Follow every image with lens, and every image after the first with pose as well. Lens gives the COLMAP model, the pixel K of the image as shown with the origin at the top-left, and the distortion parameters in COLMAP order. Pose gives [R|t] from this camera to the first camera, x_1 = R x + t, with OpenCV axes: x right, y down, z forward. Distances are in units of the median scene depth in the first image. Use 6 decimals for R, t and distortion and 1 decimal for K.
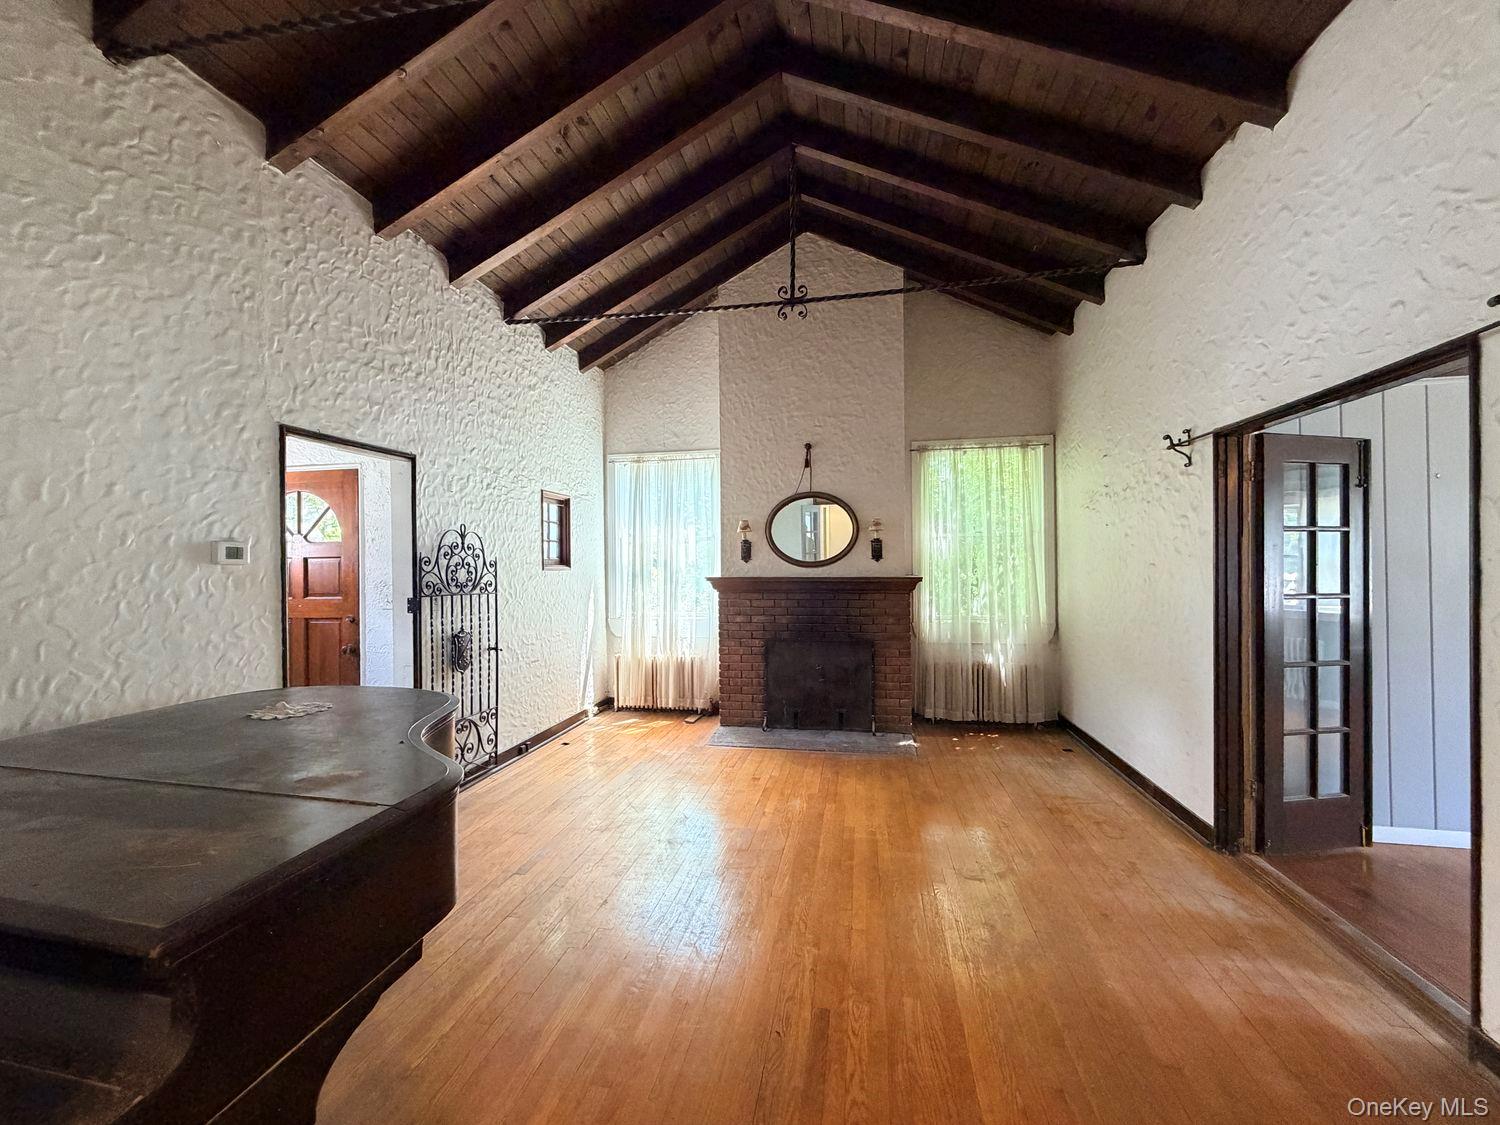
lens RADIAL K [[599.8, 0, 745.1], [0, 599.8, 563.3], [0, 0, 1]] dist [0.001445, 0.000247]
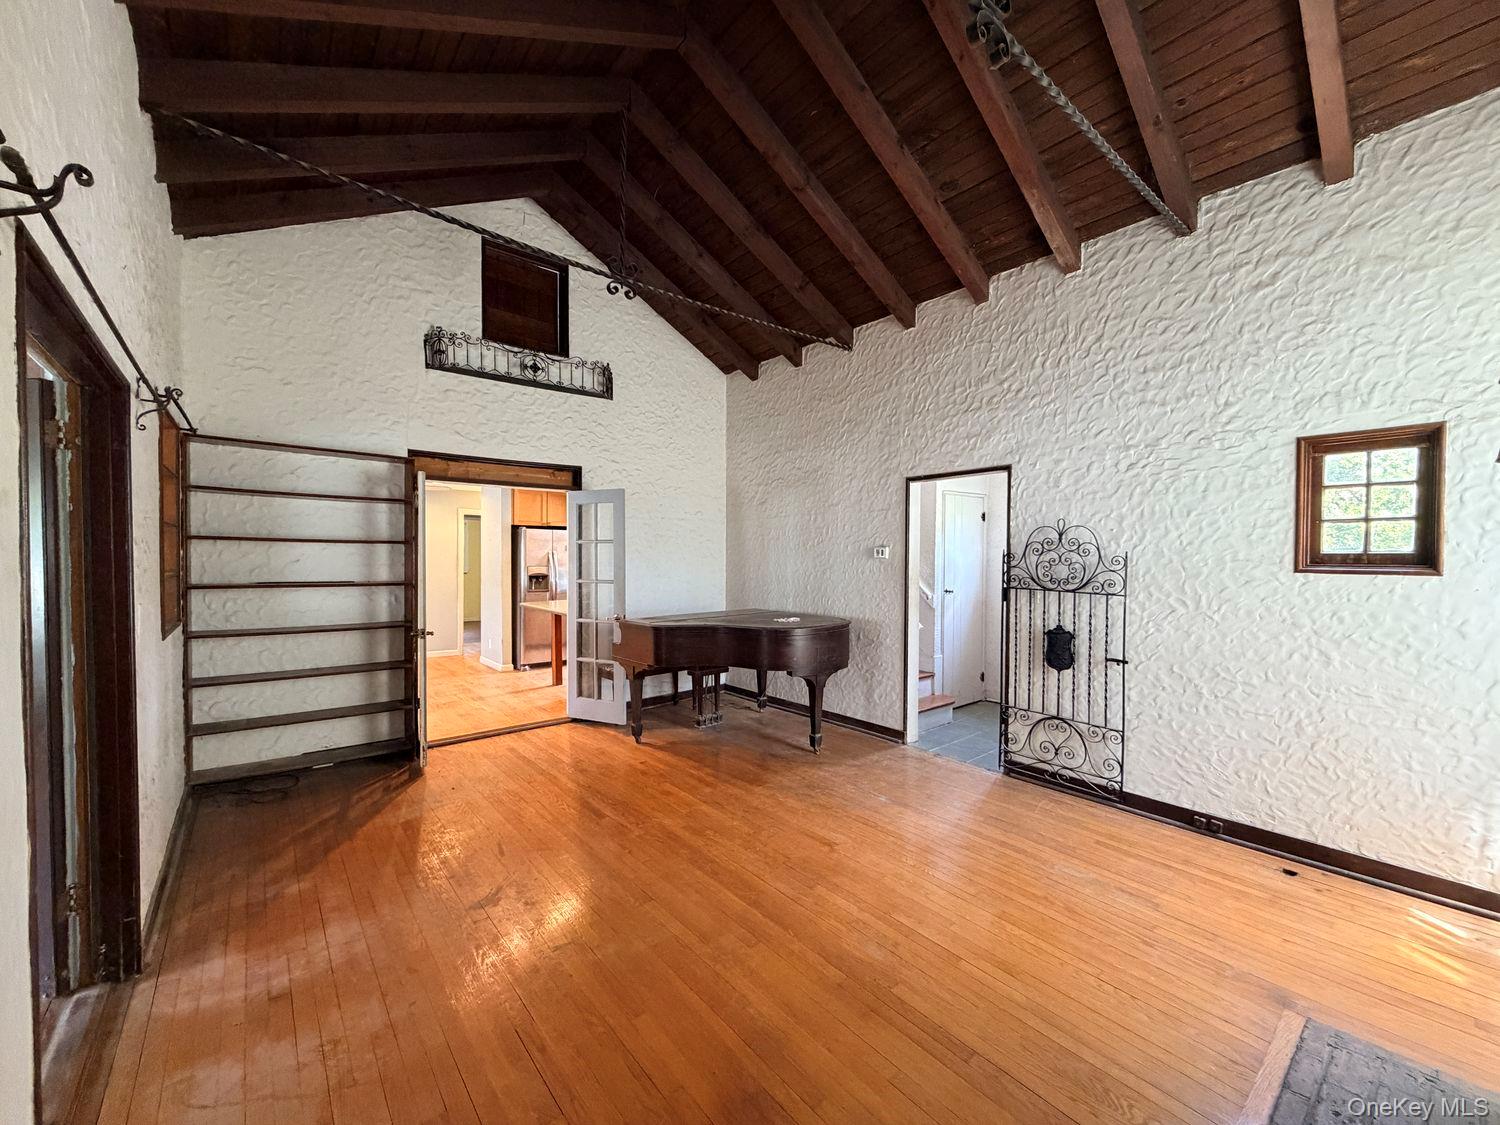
lens RADIAL K [[599.8, 0, 745.0], [0, 599.8, 562.4], [0, 0, 1]] dist [0.001445, 0.000247]
pose [[-0.631658, 0.016277, -0.775076, 0.463813], [0.003699, 0.999831, 0.017982, -0.010832], [0.775238, 0.008491, -0.631612, 0.927550]]
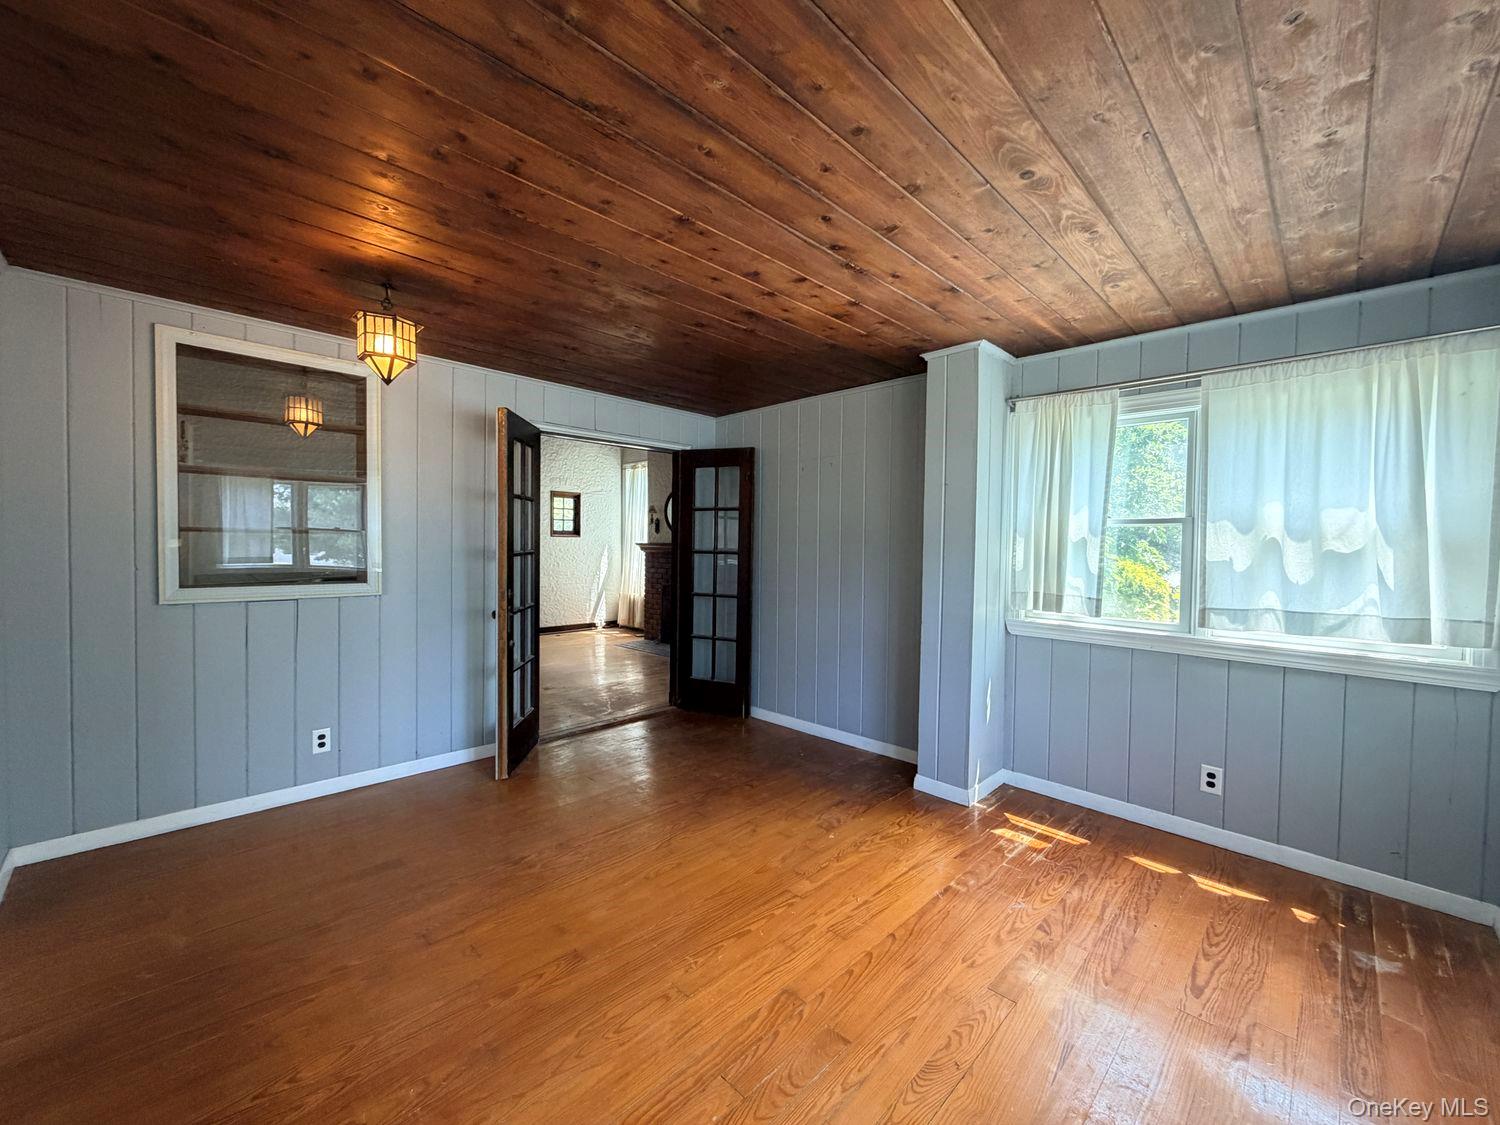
lens RADIAL K [[599.8, 0, 741.9], [0, 599.8, 561.7], [0, 0, 1]] dist [0.001445, 0.000247]
pose [[0.829689, 0.034530, -0.557157, 1.085180], [-0.017876, 0.999217, 0.035307, 0.013041], [0.557940, -0.019334, 0.829656, -0.148381]]
